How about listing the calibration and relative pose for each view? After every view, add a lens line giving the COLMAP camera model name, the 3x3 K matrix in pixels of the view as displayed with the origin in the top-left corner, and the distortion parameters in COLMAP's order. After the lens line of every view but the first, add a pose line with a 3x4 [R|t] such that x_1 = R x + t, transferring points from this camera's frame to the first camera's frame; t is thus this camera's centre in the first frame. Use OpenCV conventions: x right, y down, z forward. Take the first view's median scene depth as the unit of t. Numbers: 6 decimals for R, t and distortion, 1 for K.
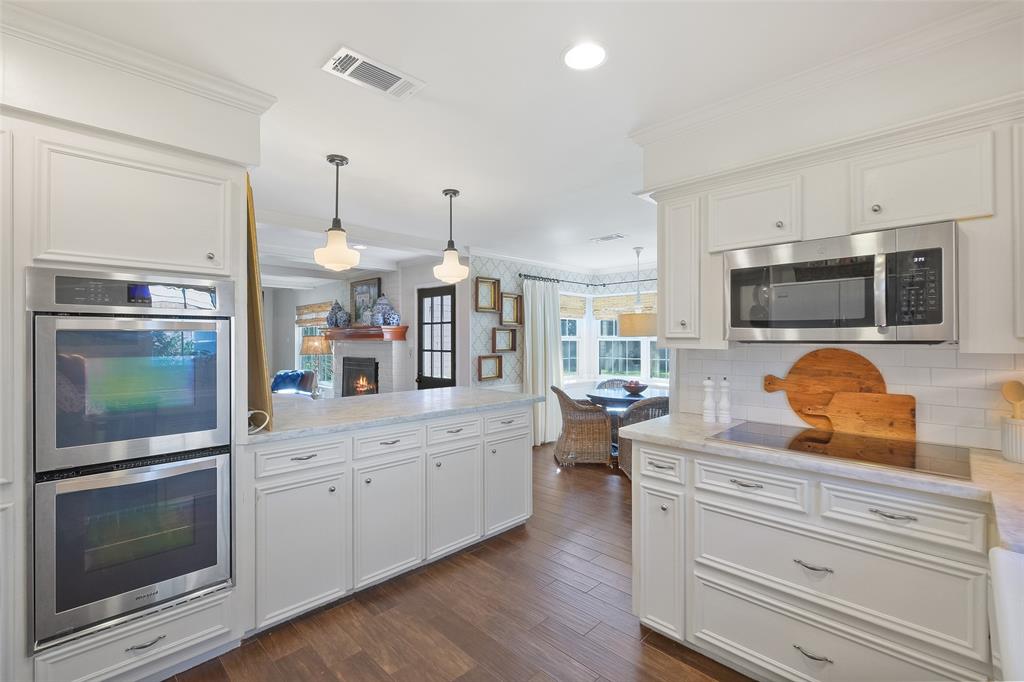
lens RADIAL K [[450.0, 0, 519.0], [0, 450.0, 338.1], [0, 0, 1]] dist [0.000982, -0.002064]
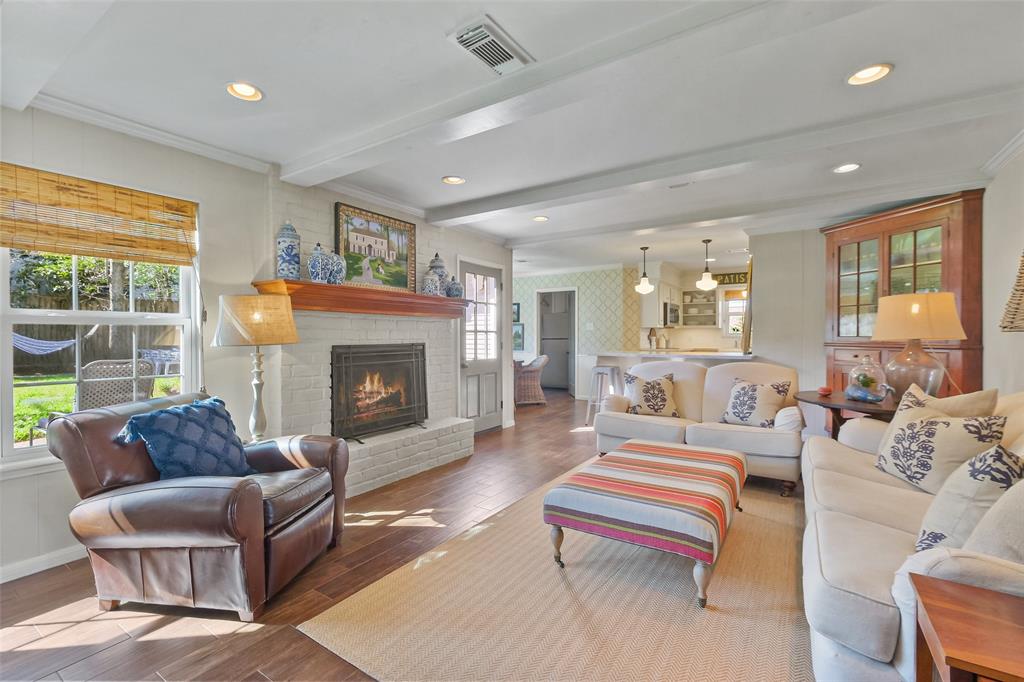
lens RADIAL K [[450.0, 0, 512.7], [0, 450.0, 338.8], [0, 0, 1]] dist [0.000982, -0.002064]
pose [[-0.207658, -0.005324, 0.978187, -1.274931], [0.005317, 0.999964, 0.006571, 0.046420], [-0.978187, 0.006565, -0.207623, 1.417456]]
